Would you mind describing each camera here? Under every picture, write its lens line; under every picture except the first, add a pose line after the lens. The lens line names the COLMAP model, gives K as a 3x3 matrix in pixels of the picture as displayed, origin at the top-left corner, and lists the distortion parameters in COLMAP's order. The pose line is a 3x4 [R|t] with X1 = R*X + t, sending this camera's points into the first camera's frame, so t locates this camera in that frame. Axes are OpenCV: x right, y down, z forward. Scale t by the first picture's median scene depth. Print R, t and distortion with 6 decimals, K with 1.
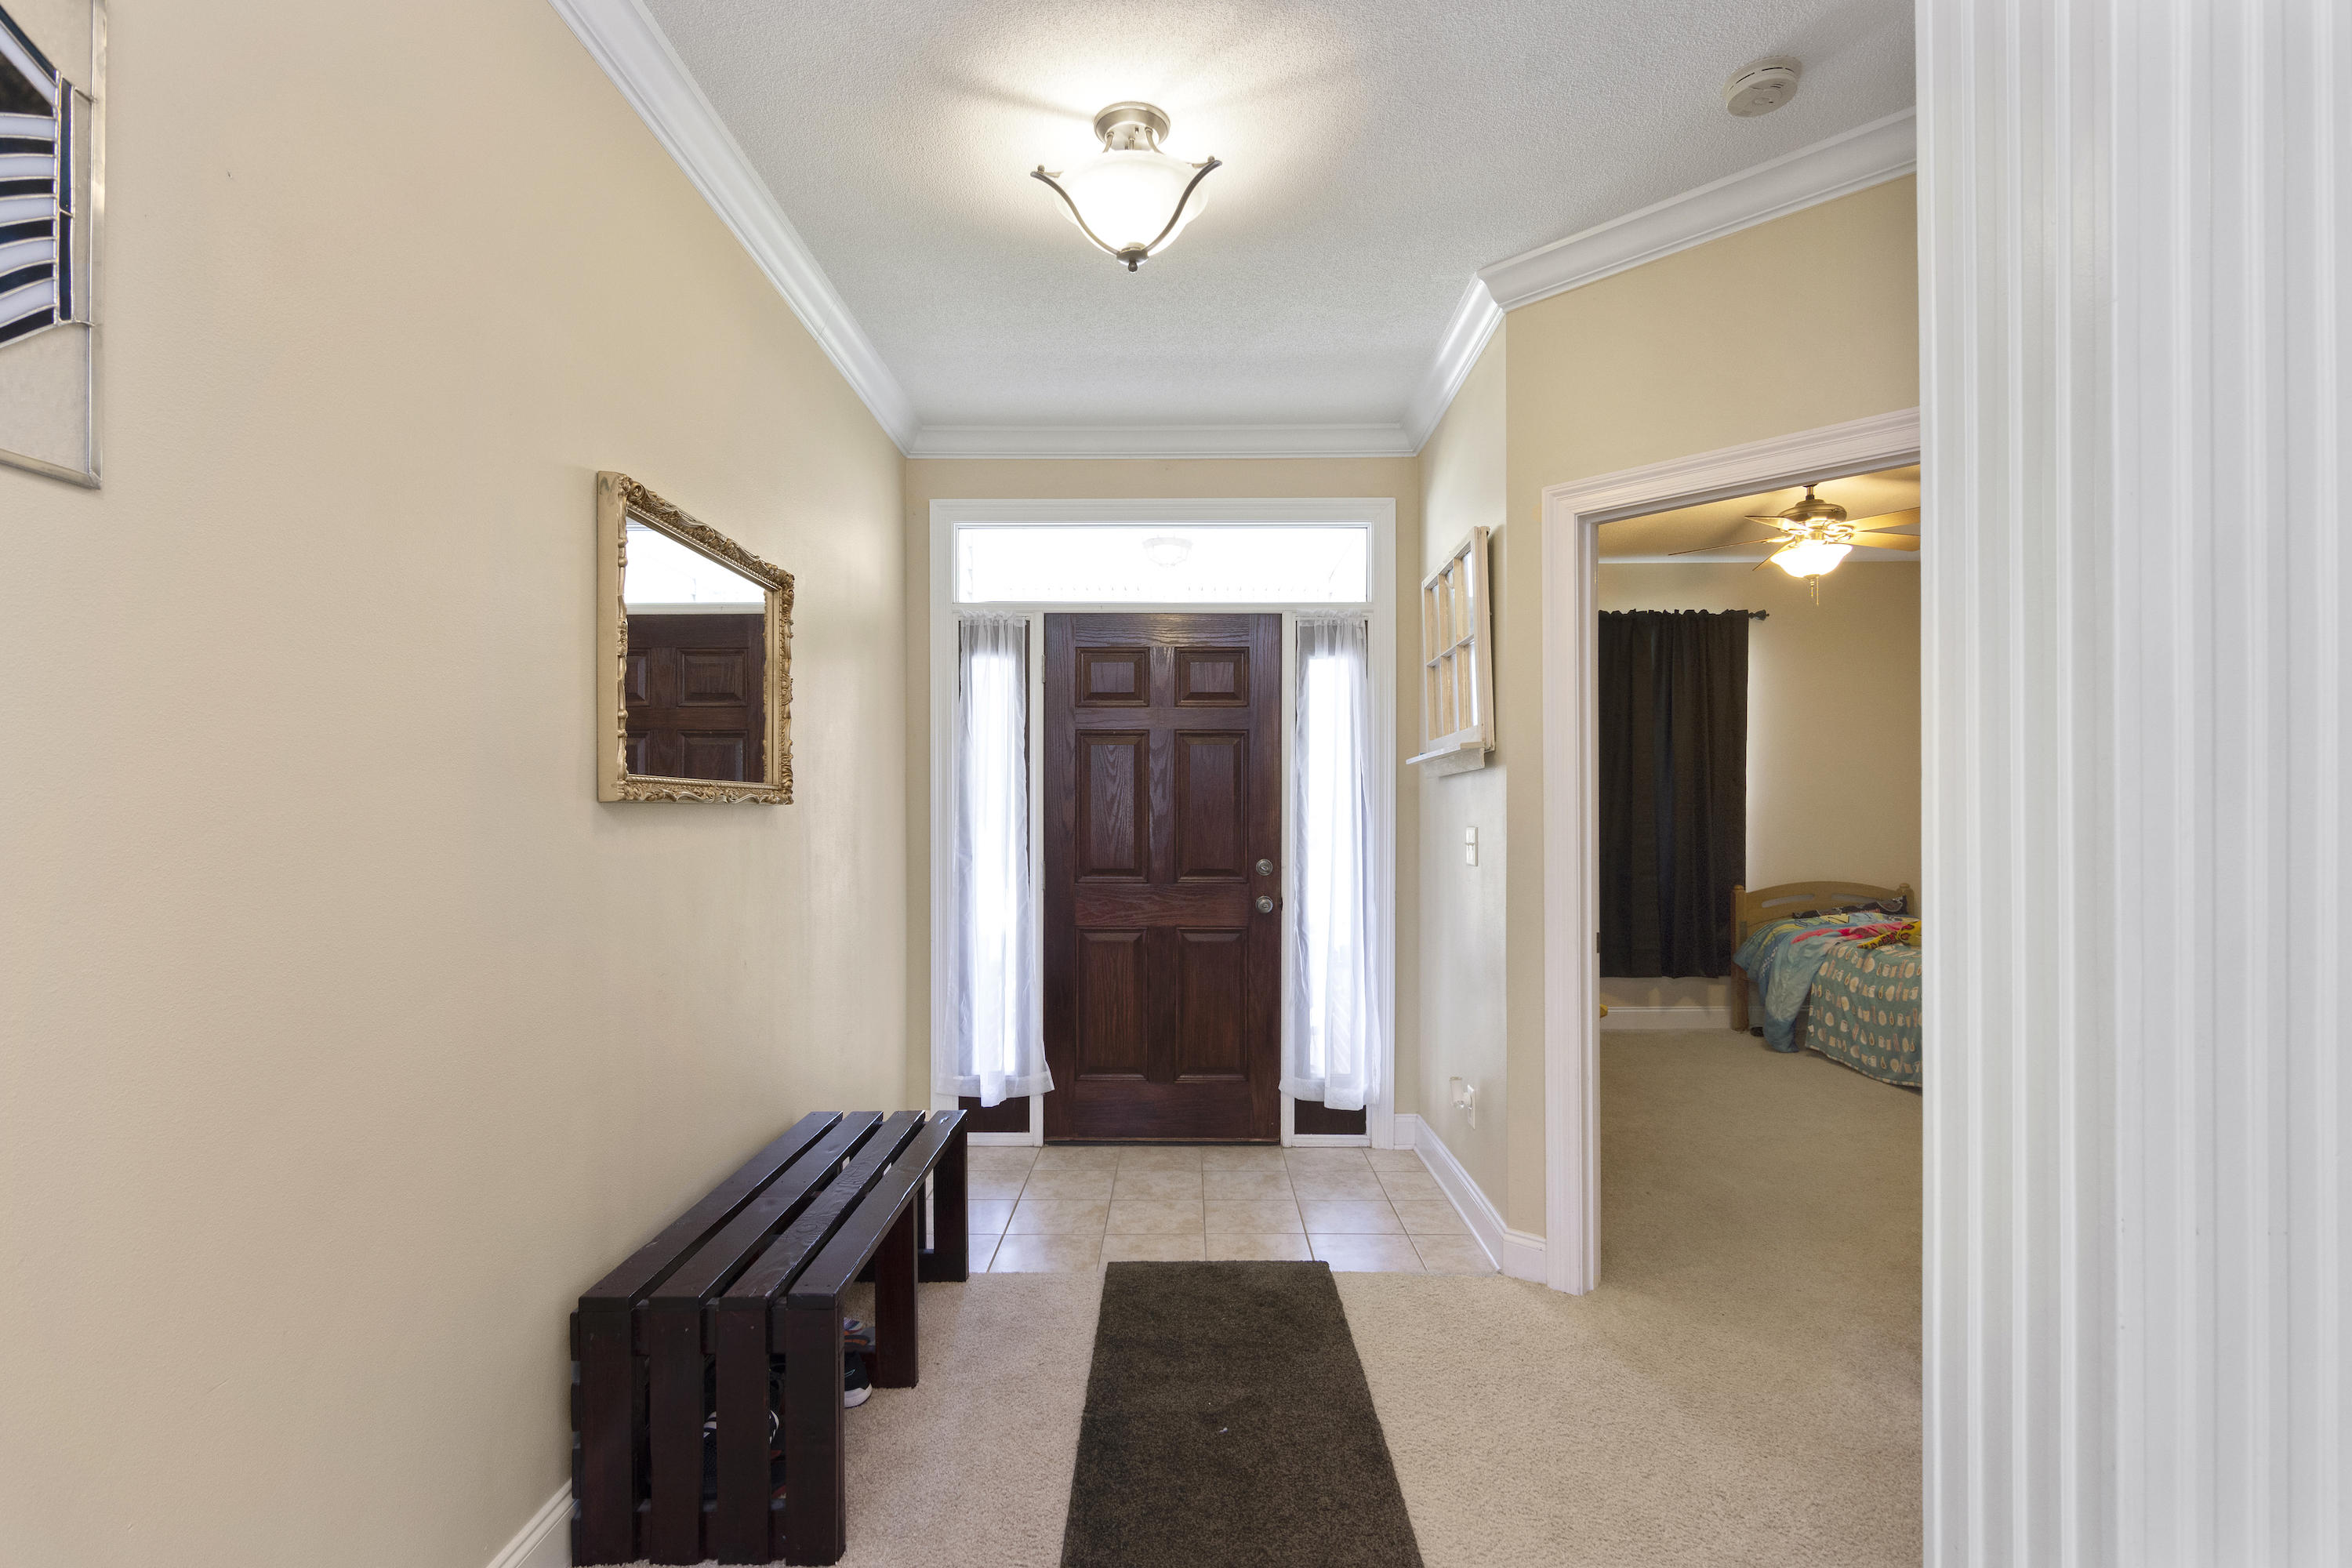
lens RADIAL K [[1128.8, 0, 1169.9], [0, 1128.8, 803.2], [0, 0, 1]] dist [0.001570, 0.000281]
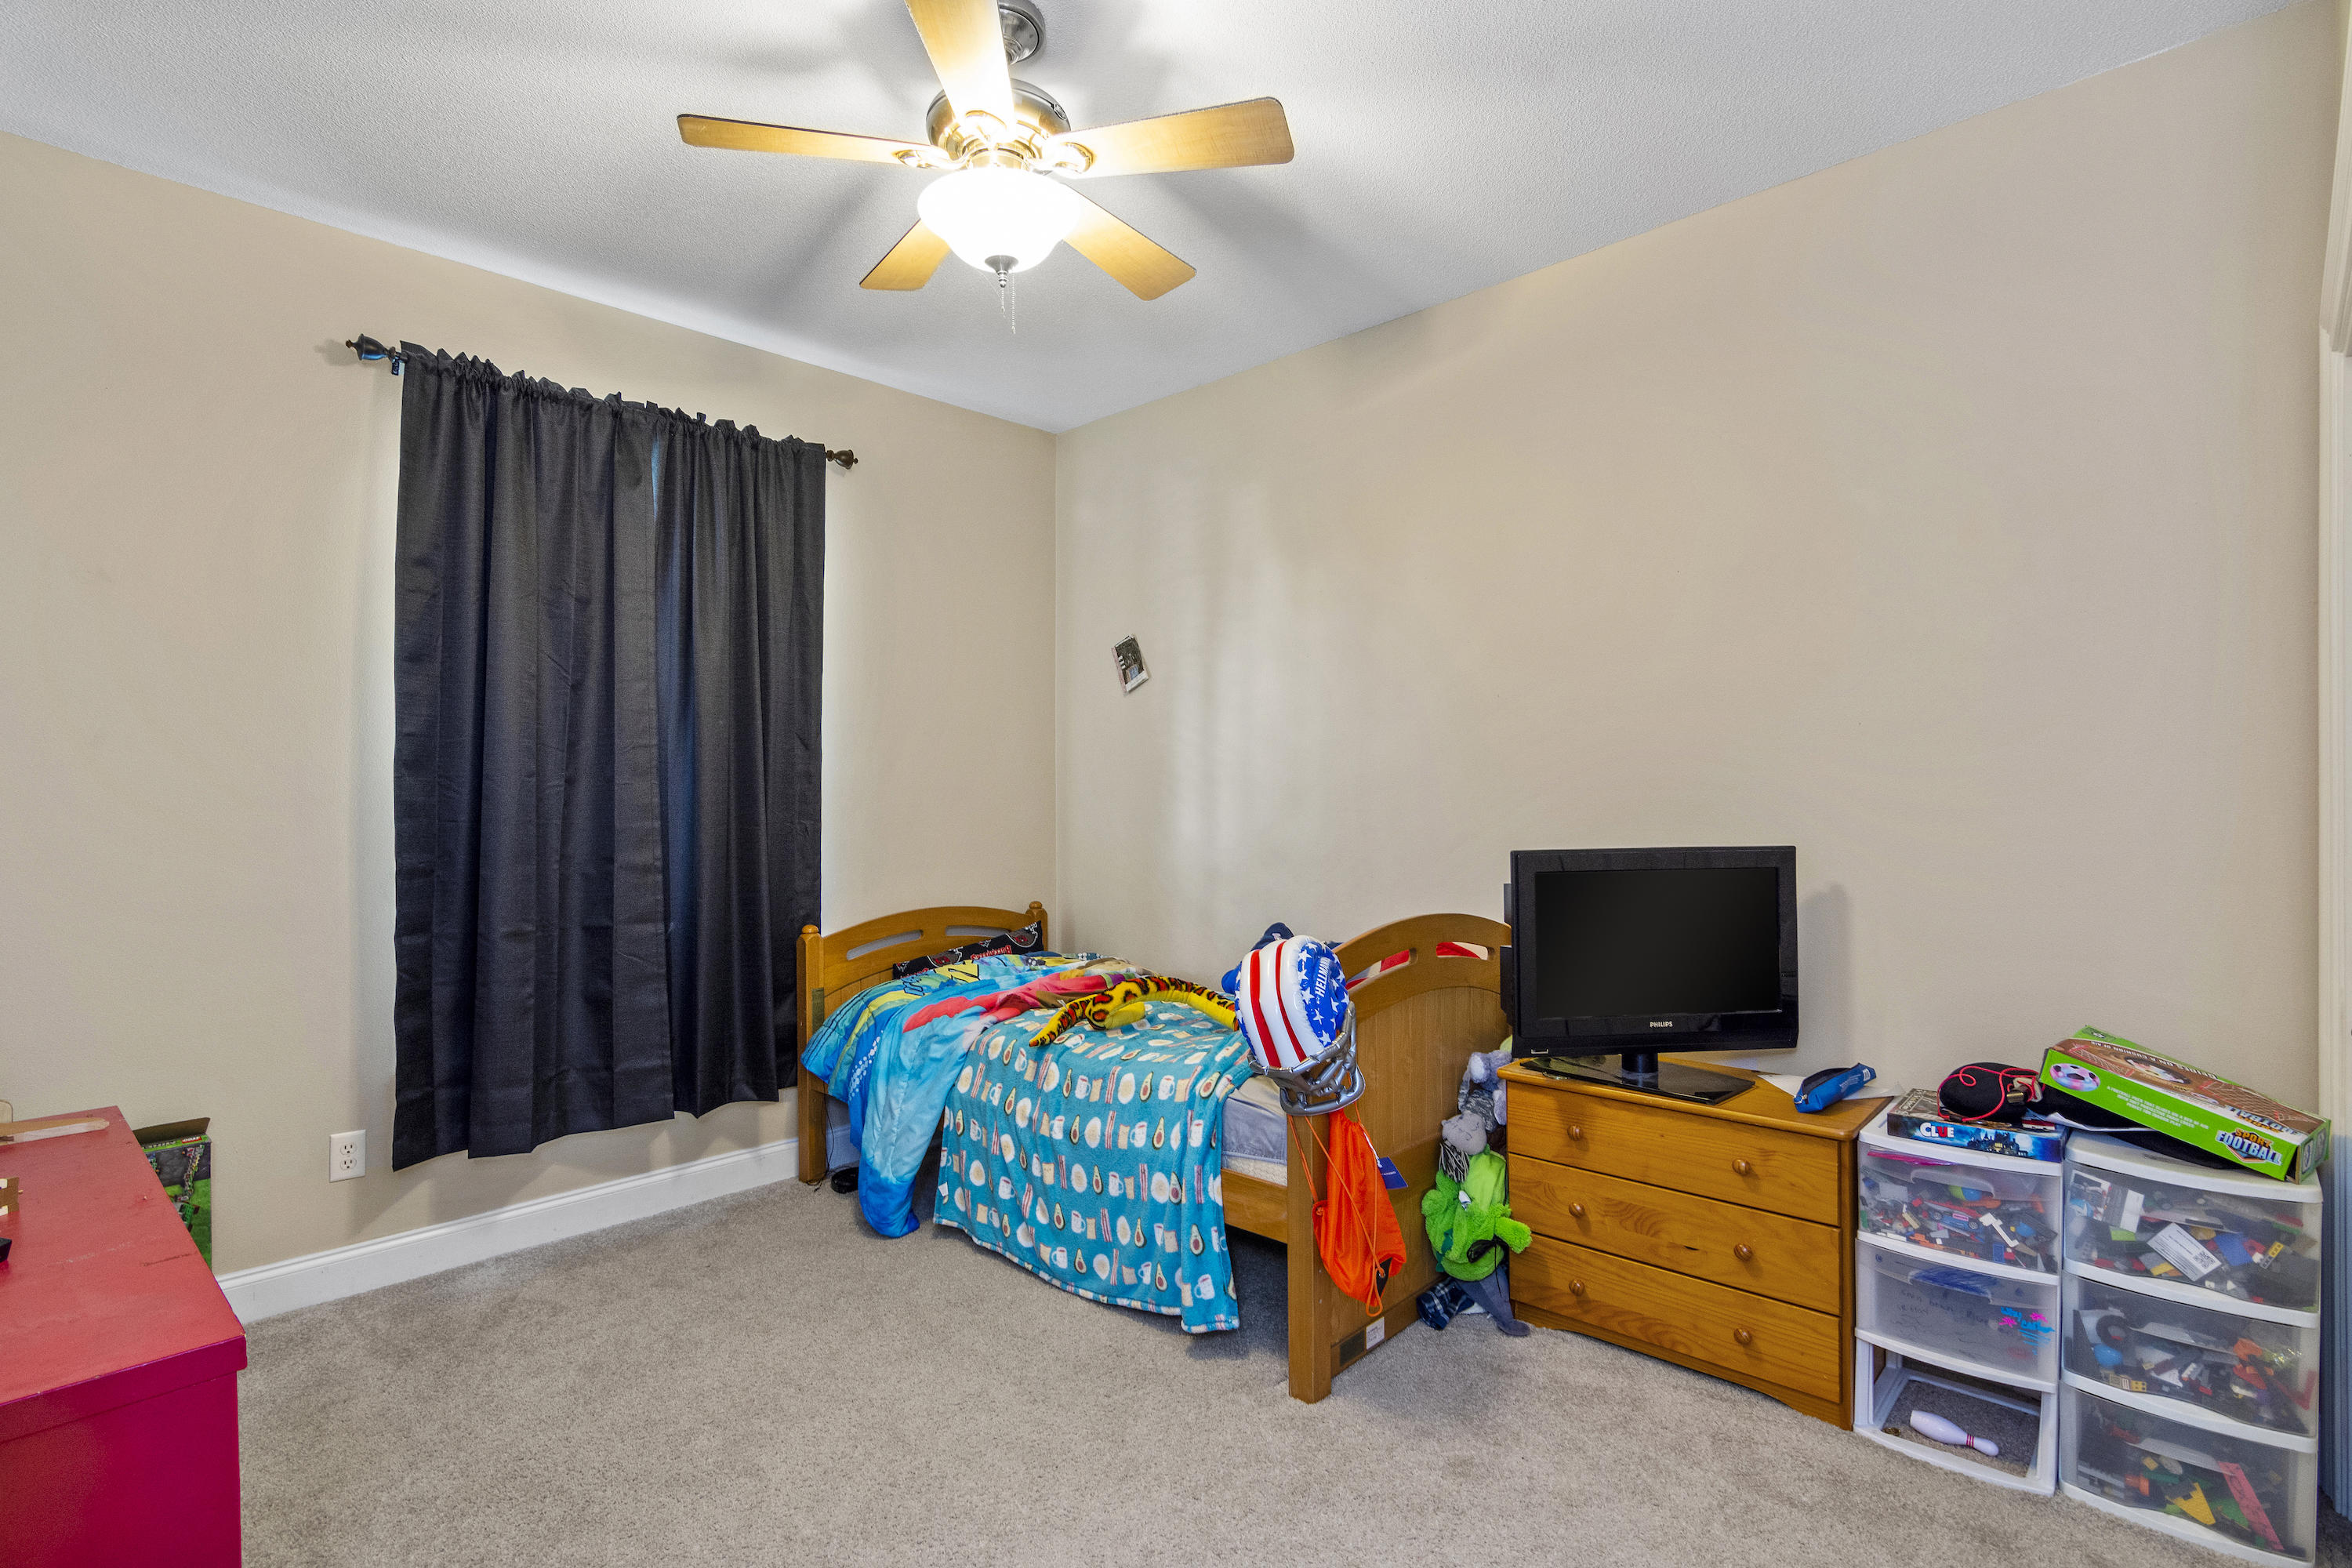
lens RADIAL K [[1128.8, 0, 1169.9], [0, 1128.8, 803.2], [0, 0, 1]] dist [0.001570, 0.000281]
pose [[0.685731, -0.006613, 0.727825, 0.248504], [-0.003996, 0.999909, 0.012850, 0.003203], [-0.727844, -0.011721, 0.685642, 0.555376]]
